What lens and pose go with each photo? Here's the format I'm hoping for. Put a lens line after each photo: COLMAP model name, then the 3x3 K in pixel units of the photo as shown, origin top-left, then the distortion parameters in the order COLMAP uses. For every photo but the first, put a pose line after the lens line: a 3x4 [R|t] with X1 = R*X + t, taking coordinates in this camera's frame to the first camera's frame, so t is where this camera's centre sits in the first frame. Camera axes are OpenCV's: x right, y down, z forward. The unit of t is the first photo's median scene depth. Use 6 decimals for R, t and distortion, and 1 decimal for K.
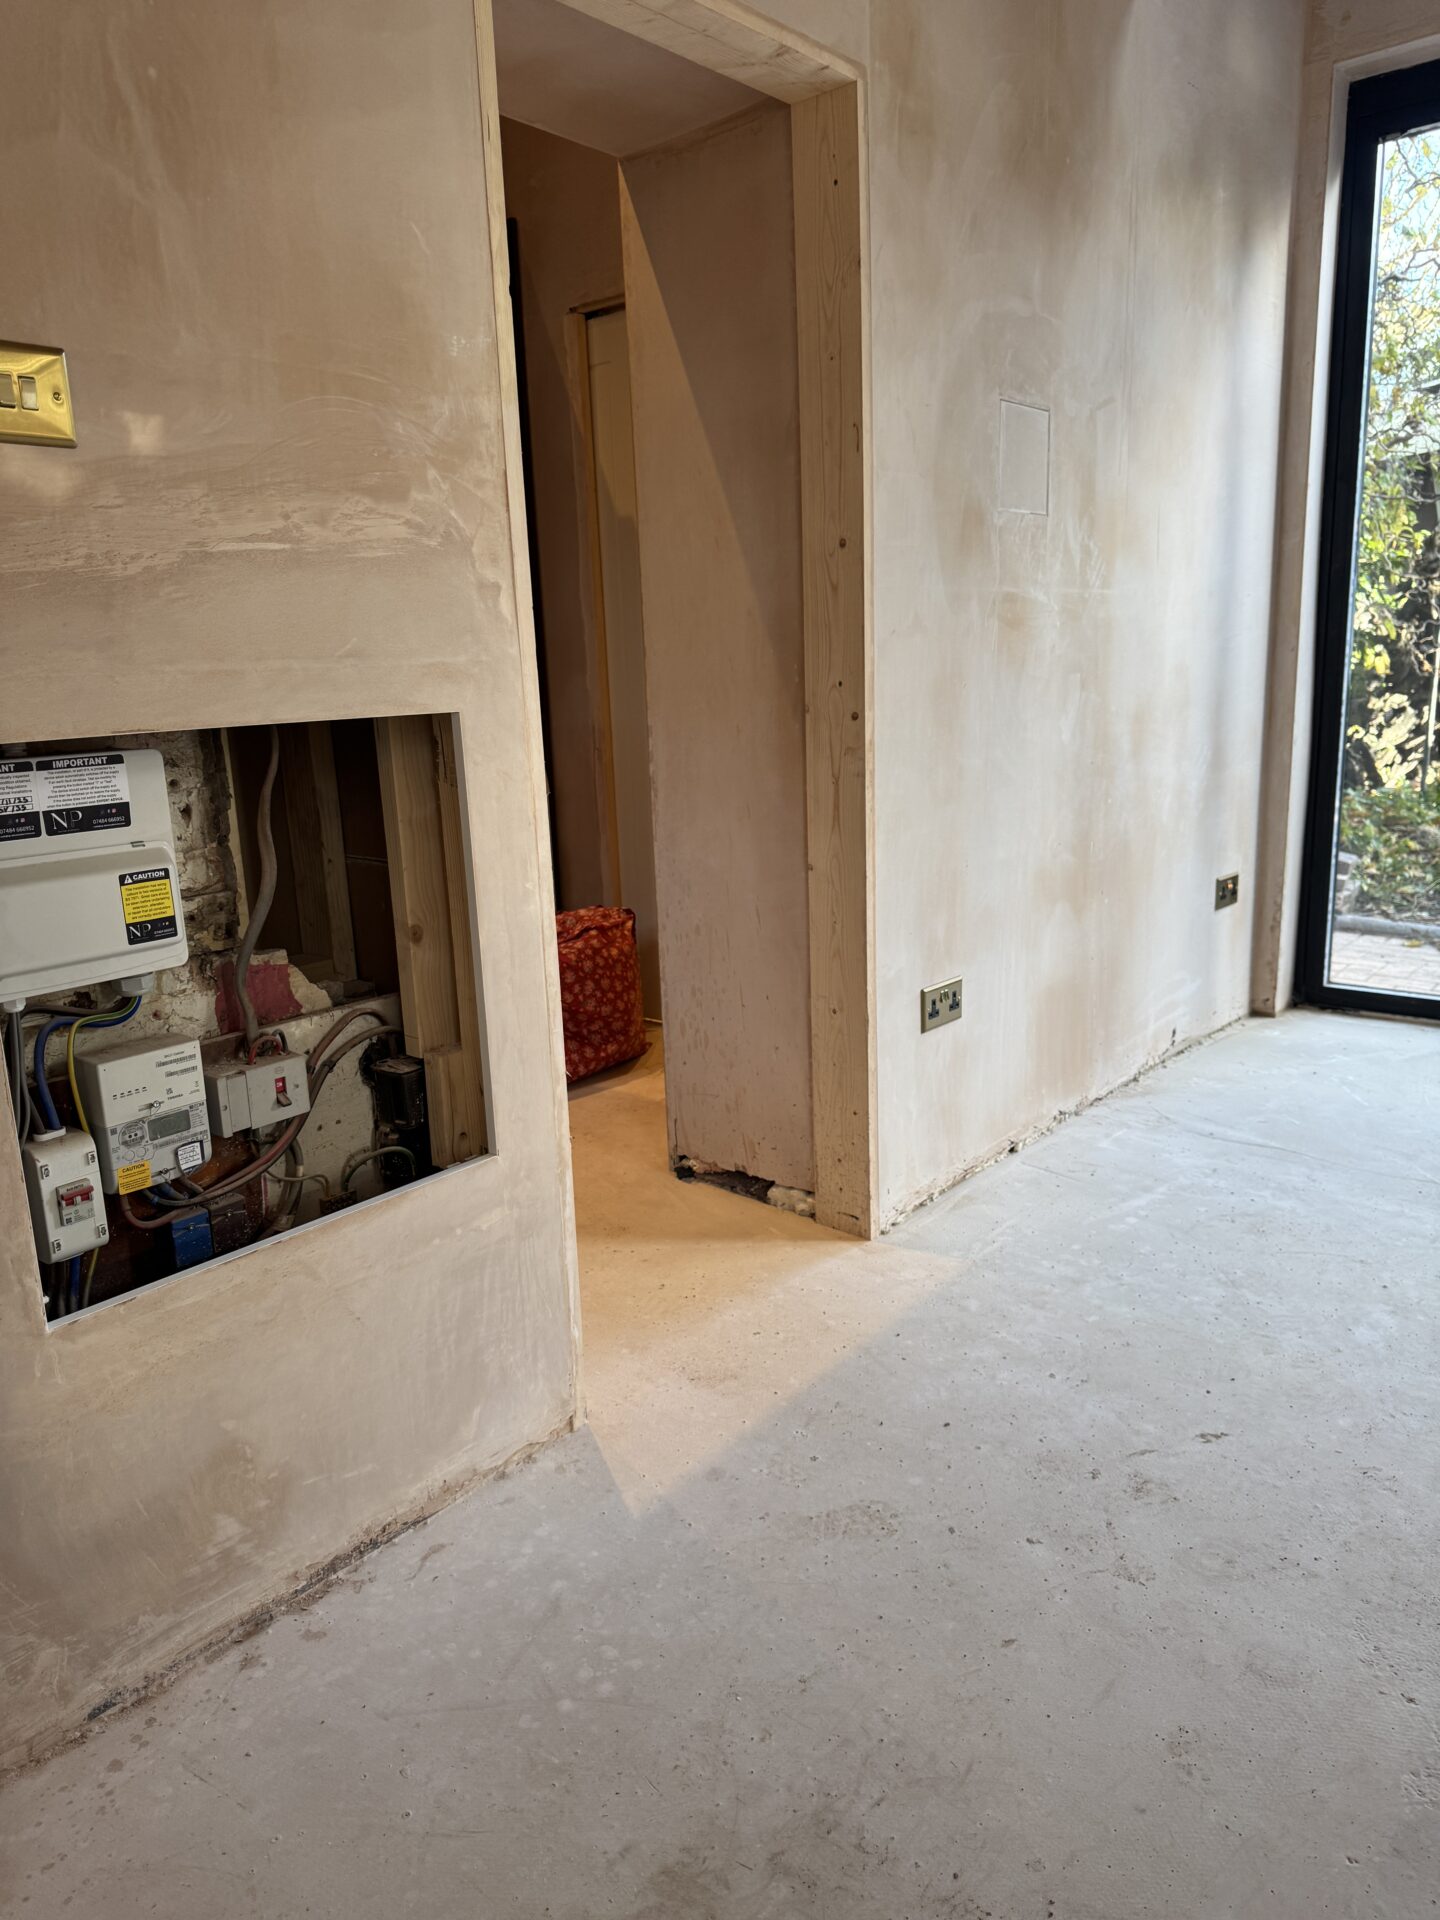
lens RADIAL K [[1370.4, 0, 710.6], [0, 1370.4, 970.9], [0, 0, 1]] dist [0.014044, -0.021286]
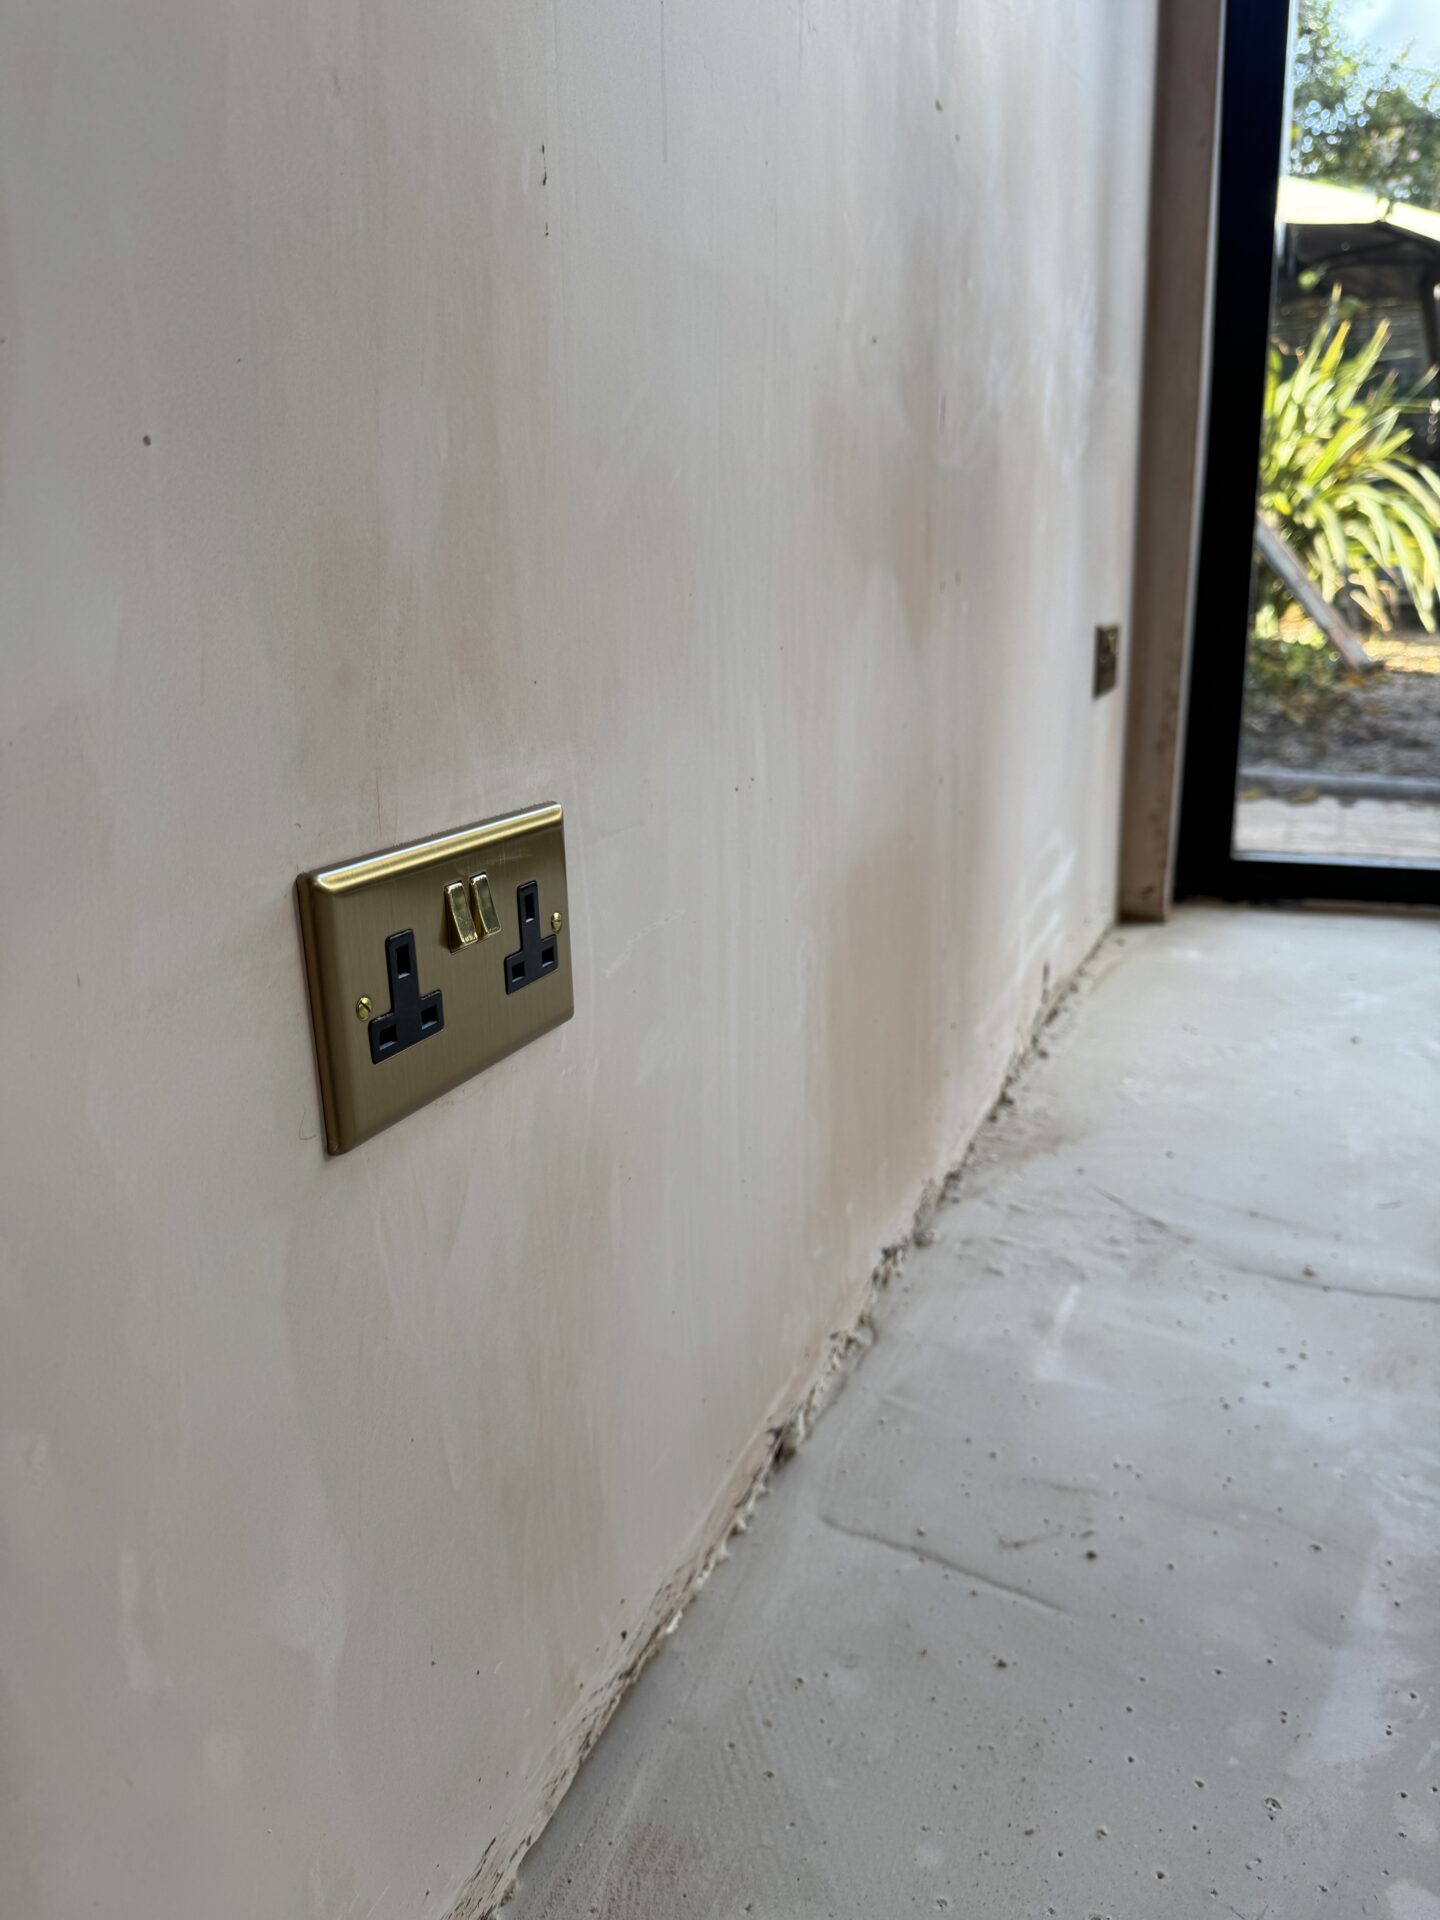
lens RADIAL K [[1370.4, 0, 716.1], [0, 1370.4, 967.9], [0, 0, 1]] dist [0.014044, -0.021286]
pose [[0.954468, -0.075001, 0.288730, 0.123339], [0.061575, 0.996568, 0.055320, 0.014601], [-0.291889, -0.035023, 0.955811, 0.677017]]
